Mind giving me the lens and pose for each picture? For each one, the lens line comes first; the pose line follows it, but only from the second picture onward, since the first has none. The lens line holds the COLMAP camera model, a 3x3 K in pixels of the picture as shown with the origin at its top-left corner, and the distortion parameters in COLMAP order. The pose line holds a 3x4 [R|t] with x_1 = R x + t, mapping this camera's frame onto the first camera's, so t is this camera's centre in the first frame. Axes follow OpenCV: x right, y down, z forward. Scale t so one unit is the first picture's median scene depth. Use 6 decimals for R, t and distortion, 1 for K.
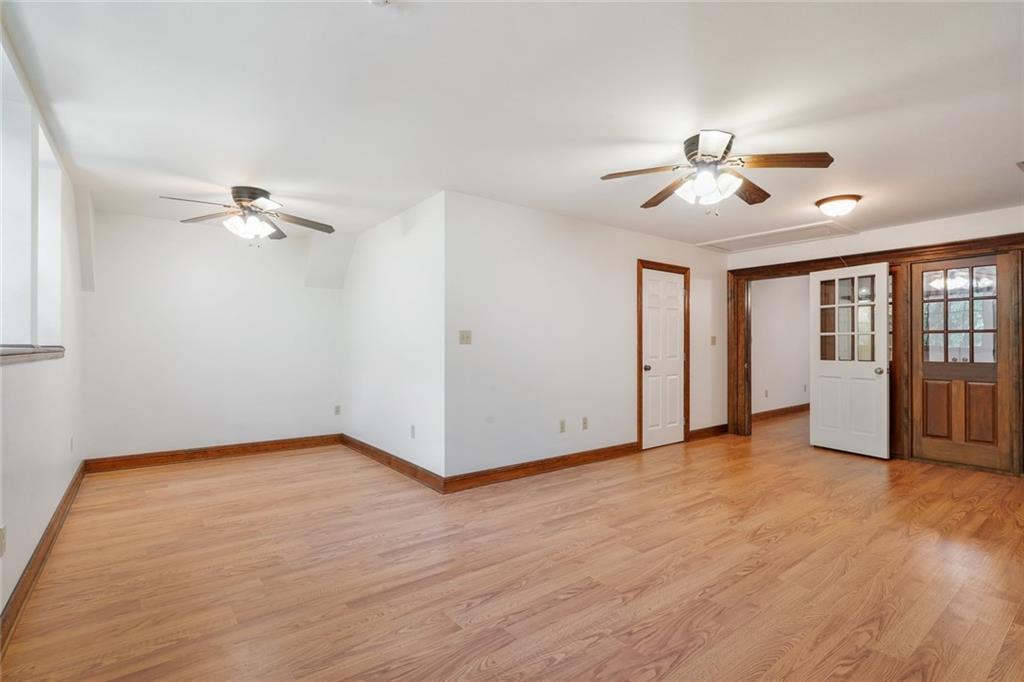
lens RADIAL K [[491.1, 0, 511.5], [0, 491.1, 346.4], [0, 0, 1]] dist [0.006659, 0.000638]
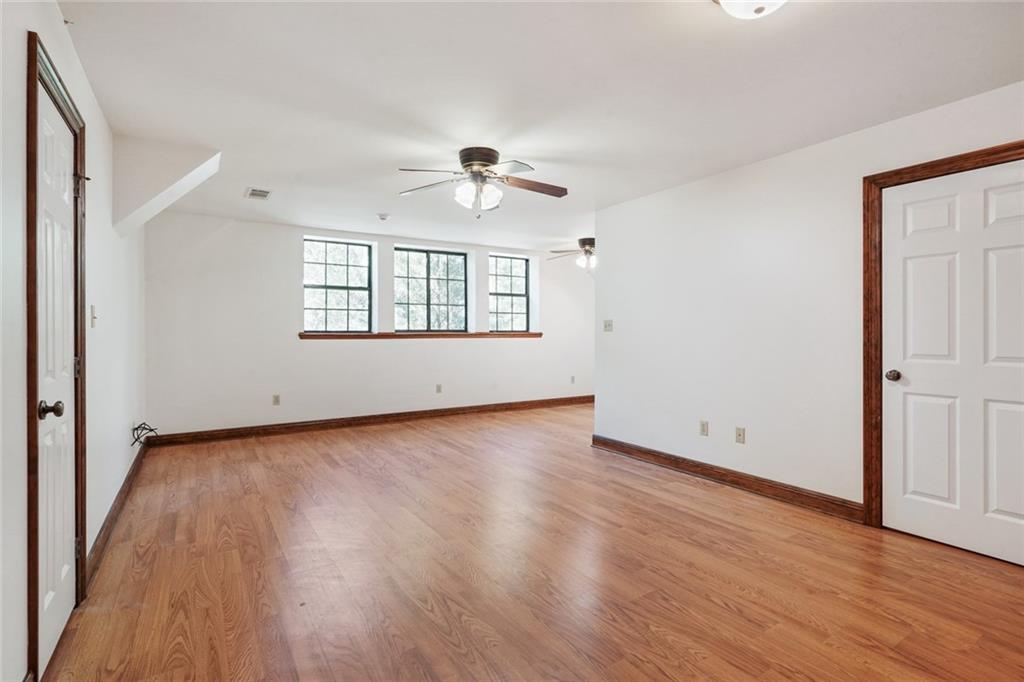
lens RADIAL K [[491.1, 0, 511.6], [0, 491.1, 335.0], [0, 0, 1]] dist [0.006659, 0.000638]
pose [[-0.090162, 0.011546, -0.995860, 1.113814], [0.004198, 0.999928, 0.011213, -0.009816], [0.995918, -0.003170, -0.090204, 0.852938]]
